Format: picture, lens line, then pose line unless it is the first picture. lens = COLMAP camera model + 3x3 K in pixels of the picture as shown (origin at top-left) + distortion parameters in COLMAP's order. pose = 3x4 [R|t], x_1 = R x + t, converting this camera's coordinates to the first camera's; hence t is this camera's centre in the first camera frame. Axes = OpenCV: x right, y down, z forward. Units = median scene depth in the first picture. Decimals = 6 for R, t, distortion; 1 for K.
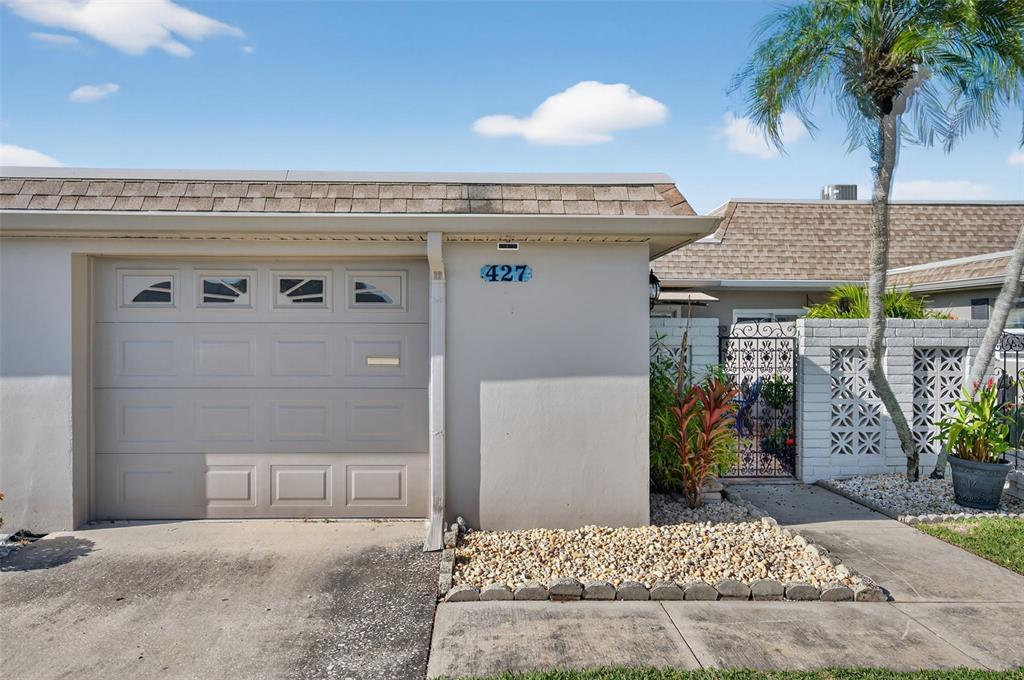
lens RADIAL K [[697.8, 0, 513.9], [0, 697.8, 336.3], [0, 0, 1]] dist [-0.000642, 0.002049]
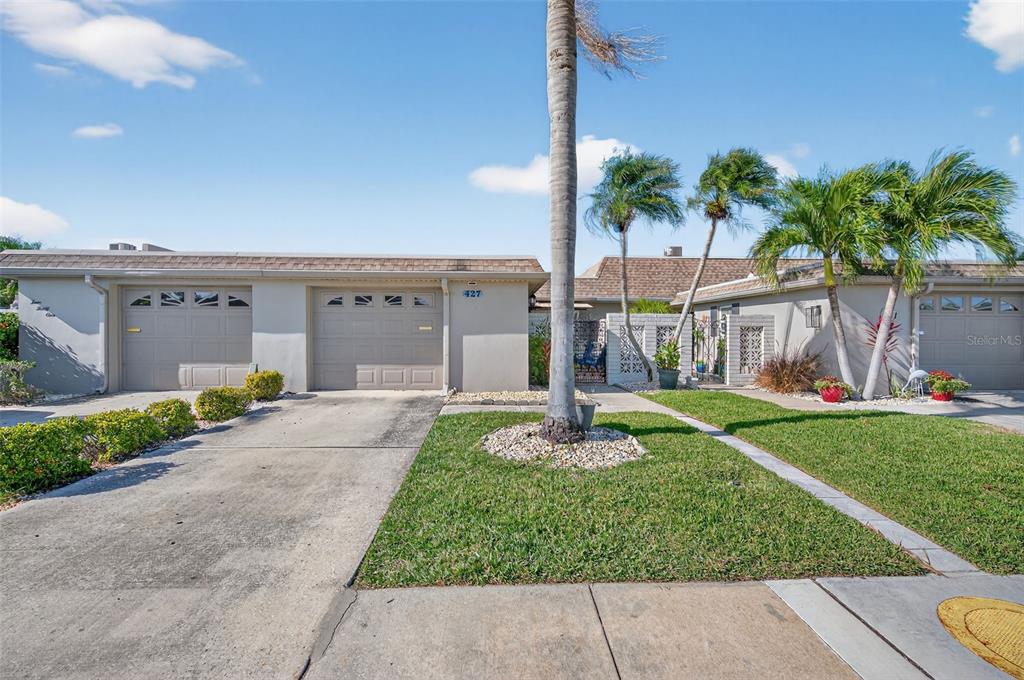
lens RADIAL K [[446.6, 0, 513.4], [0, 446.6, 339.4], [0, 0, 1]] dist [0.003054, -0.000111]
pose [[0.999996, 0.000886, 0.002838, 0.131940], [-0.000918, 0.999936, 0.011262, 0.058969], [-0.002828, -0.011265, 0.999933, -0.643074]]
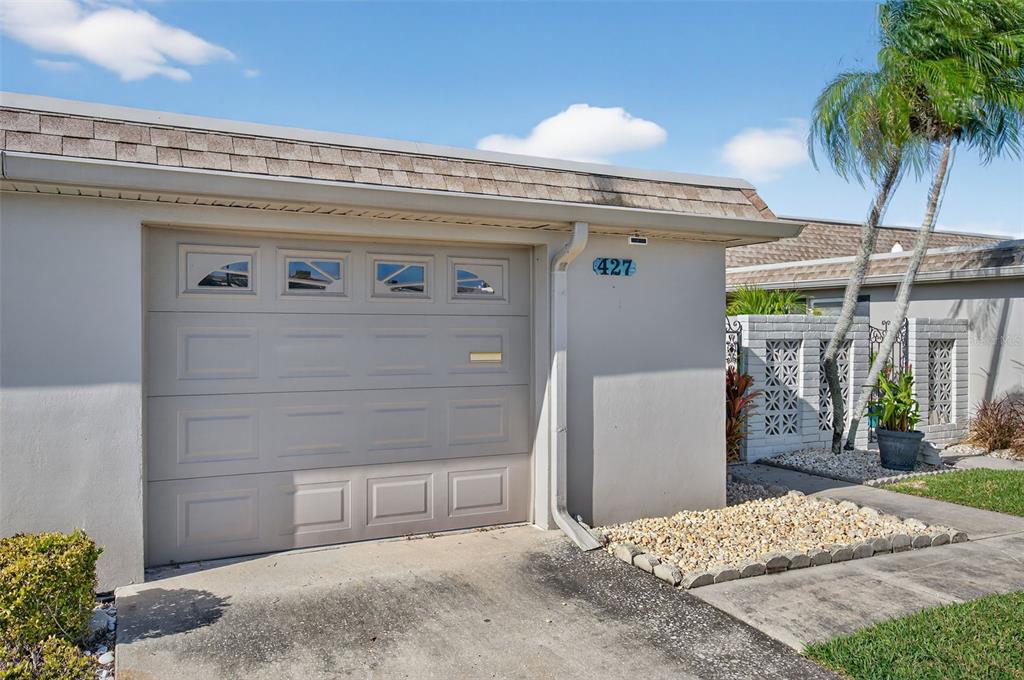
lens RADIAL K [[766.9, 0, 512.0], [0, 766.9, 340.0], [0, 0, 1]] dist [0.002026, 0.001342]
pose [[0.910539, -0.004666, 0.413398, -0.581907], [-0.000172, 0.999932, 0.011667, 0.001213], [-0.413424, -0.010694, 0.910476, 0.061664]]
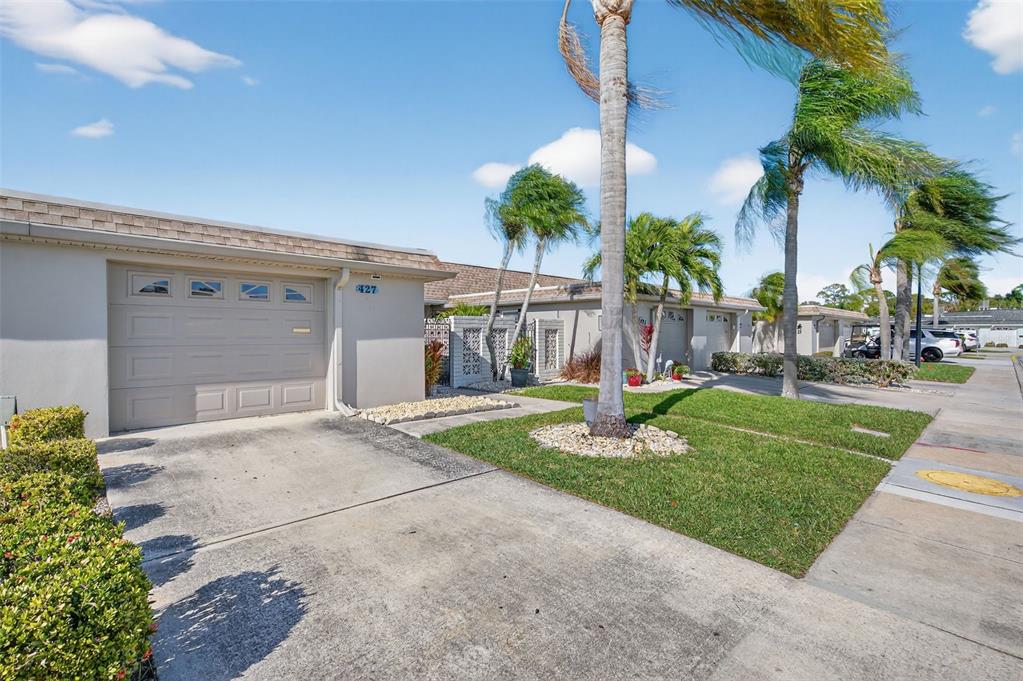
lens RADIAL K [[468.7, 0, 508.8], [0, 468.7, 339.3], [0, 0, 1]] dist [0.003611, 0.000172]
pose [[0.751599, -0.008391, 0.659566, -0.620267], [0.002085, 0.999944, 0.010345, 0.048797], [-0.659617, -0.006400, 0.751575, -0.362684]]
